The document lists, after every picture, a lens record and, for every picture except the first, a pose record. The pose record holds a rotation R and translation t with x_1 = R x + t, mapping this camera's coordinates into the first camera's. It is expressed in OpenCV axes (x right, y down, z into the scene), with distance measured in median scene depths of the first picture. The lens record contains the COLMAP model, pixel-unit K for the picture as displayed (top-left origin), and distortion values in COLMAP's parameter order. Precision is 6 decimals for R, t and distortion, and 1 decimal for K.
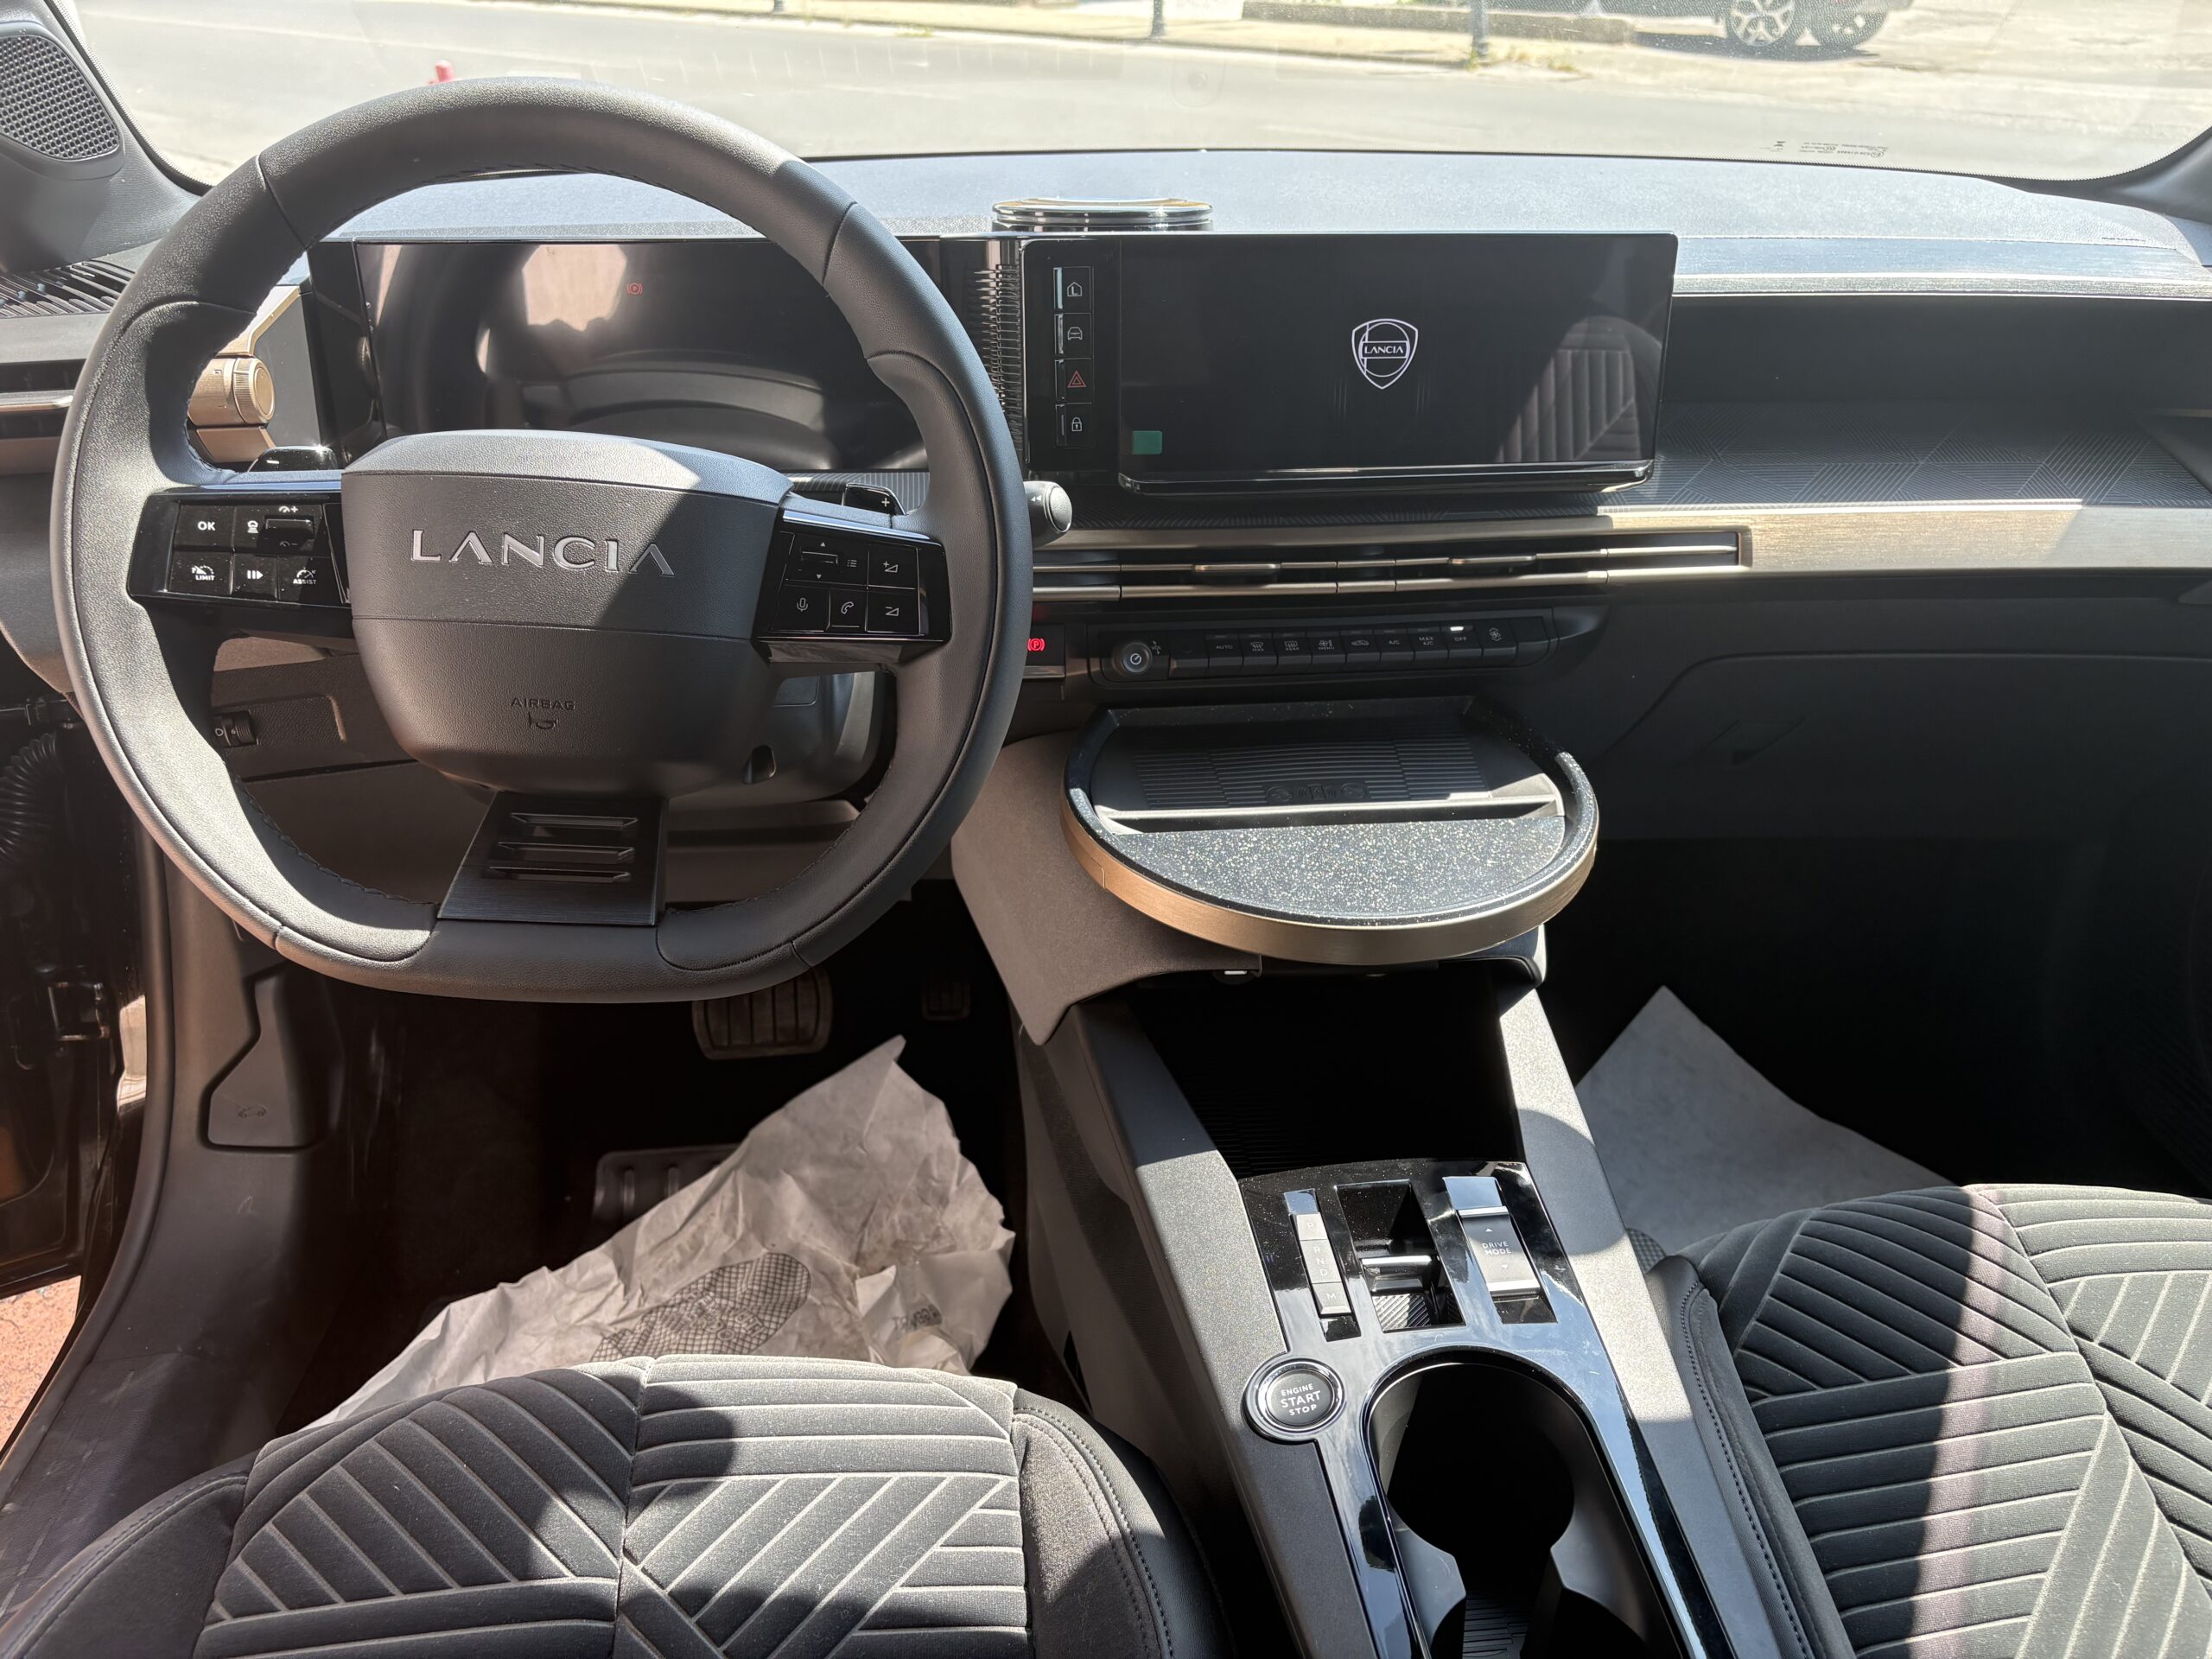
lens RADIAL K [[1649.0, 0, 1106.0], [0, 1649.0, 829.5], [0, 0, 1]] dist [0.008164, 0.001439]
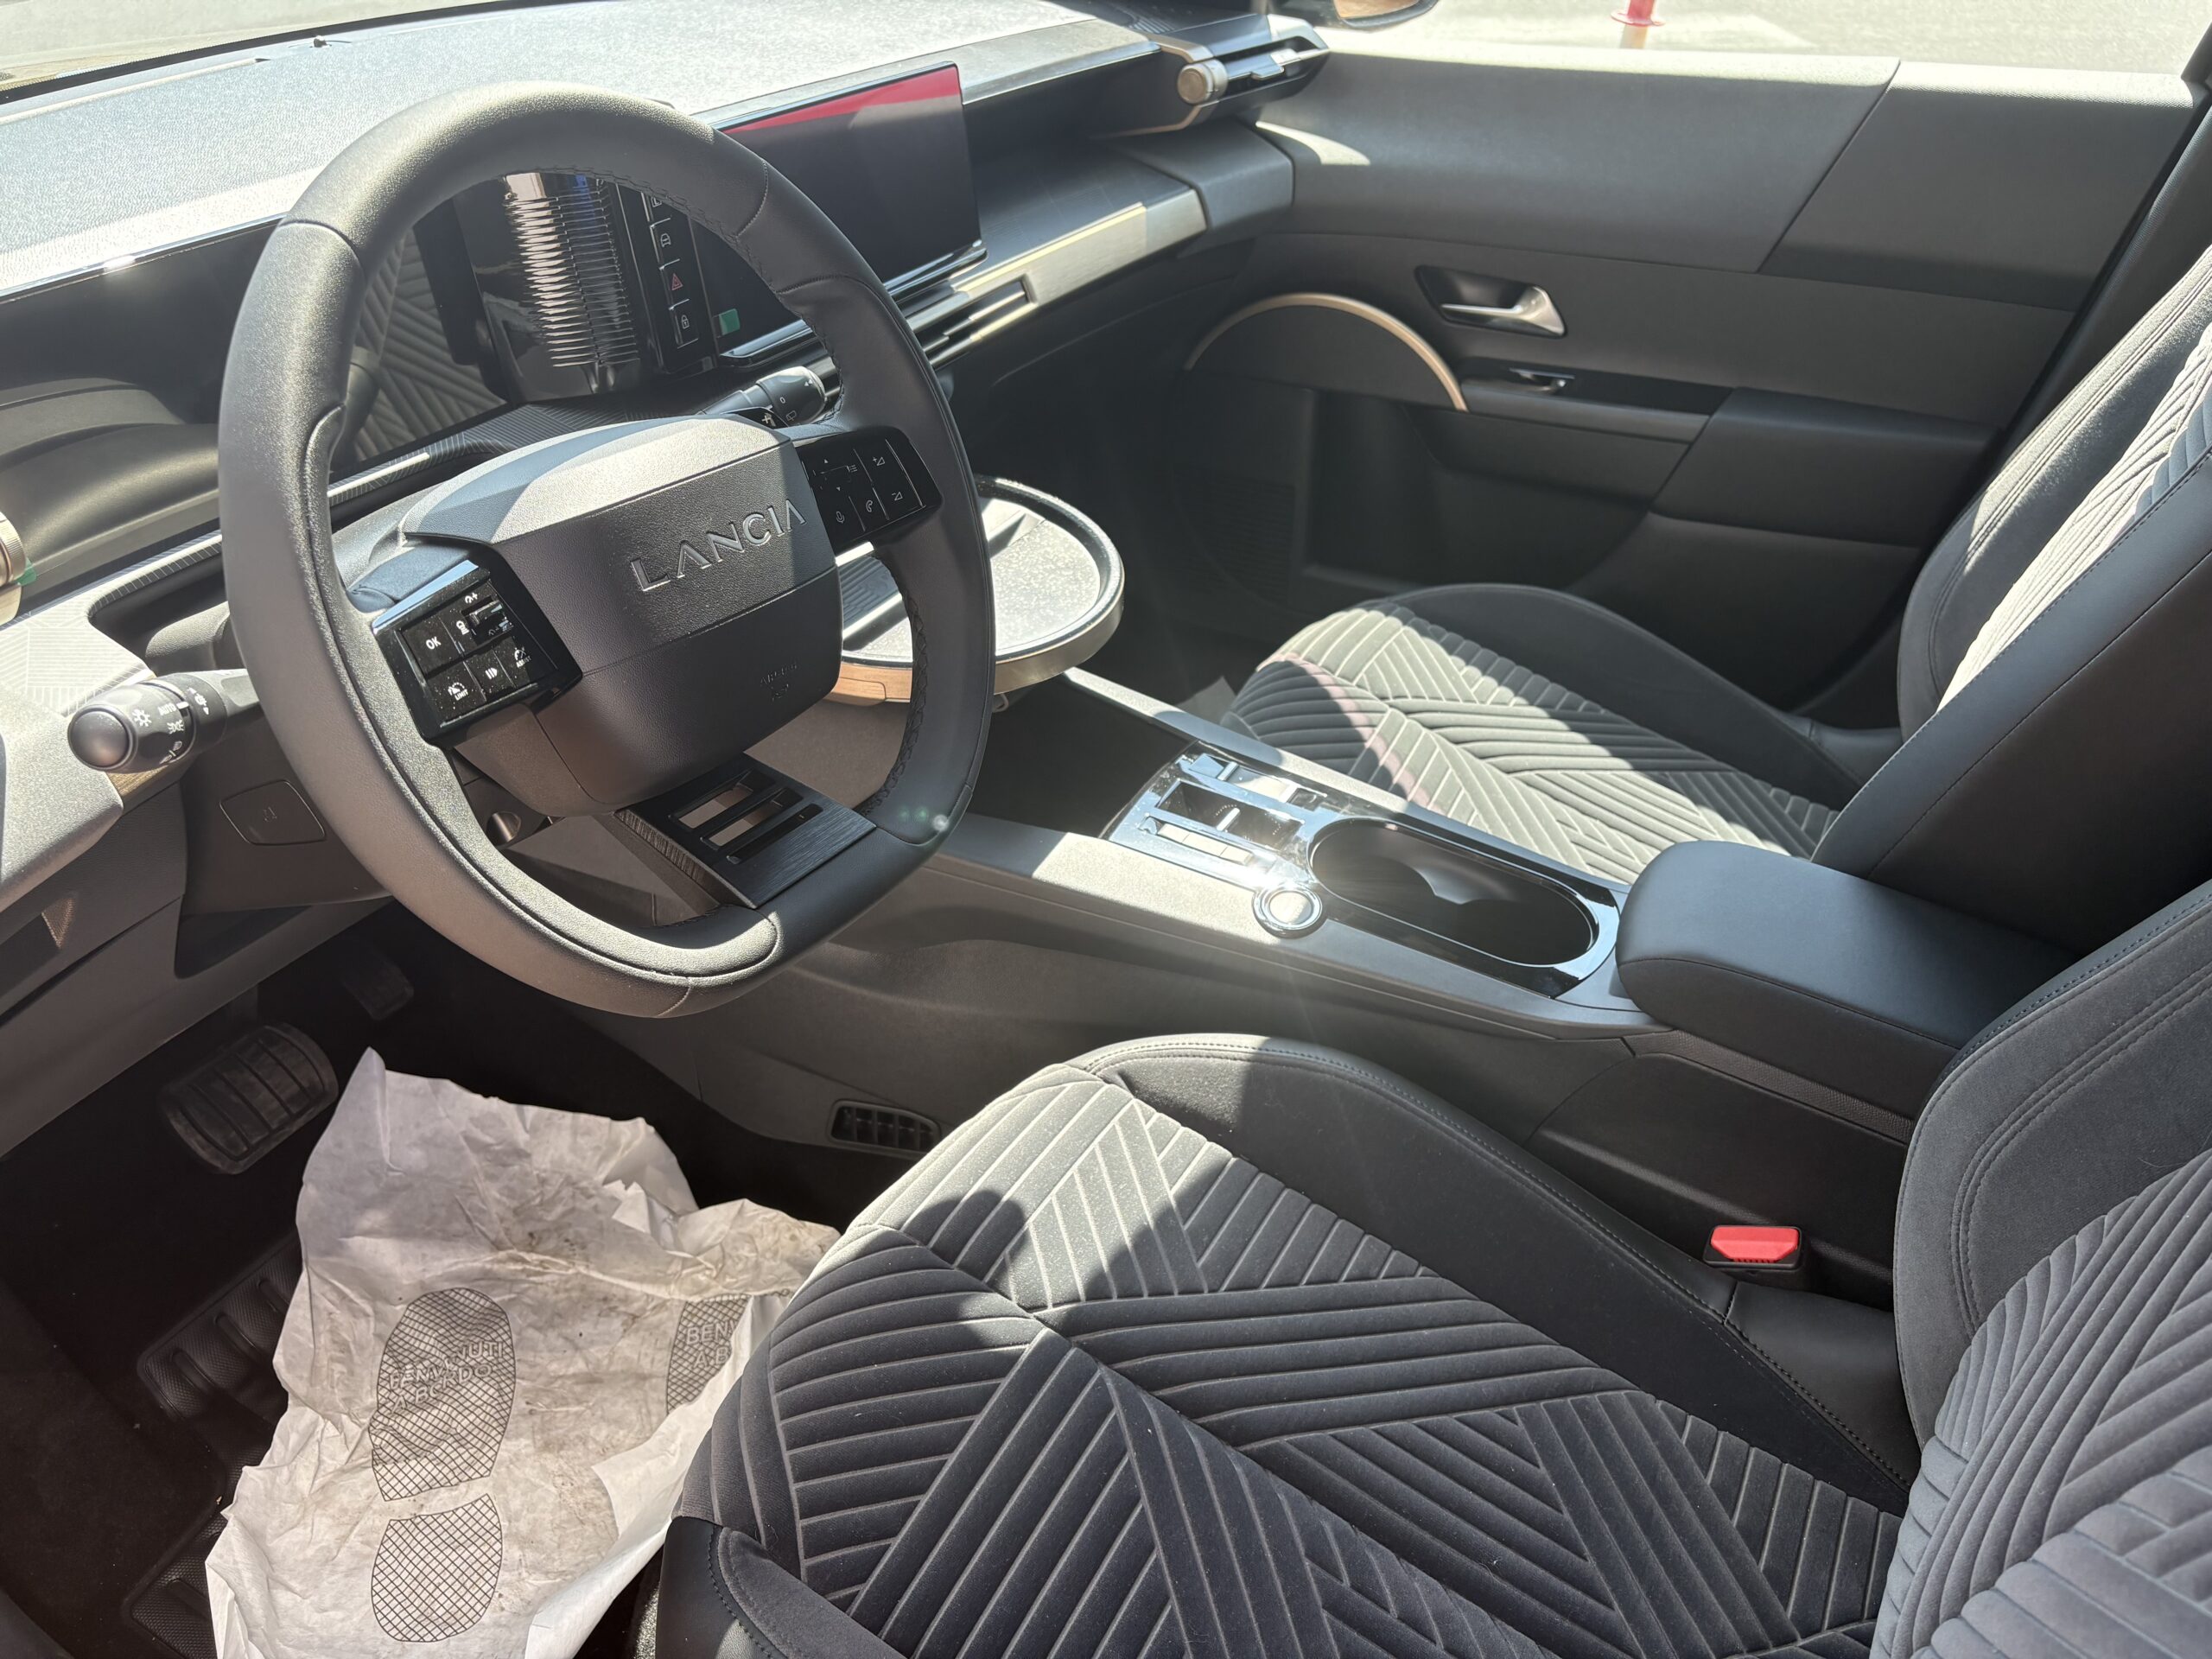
lens RADIAL K [[1649.0, 0, 1106.0], [0, 1649.0, 829.5], [0, 0, 1]] dist [0.008164, 0.001439]
pose [[0.574629, -0.464193, 0.674037, -0.691442], [0.369318, 0.882040, 0.292590, -0.154691], [-0.730346, 0.080804, 0.678281, 0.082569]]
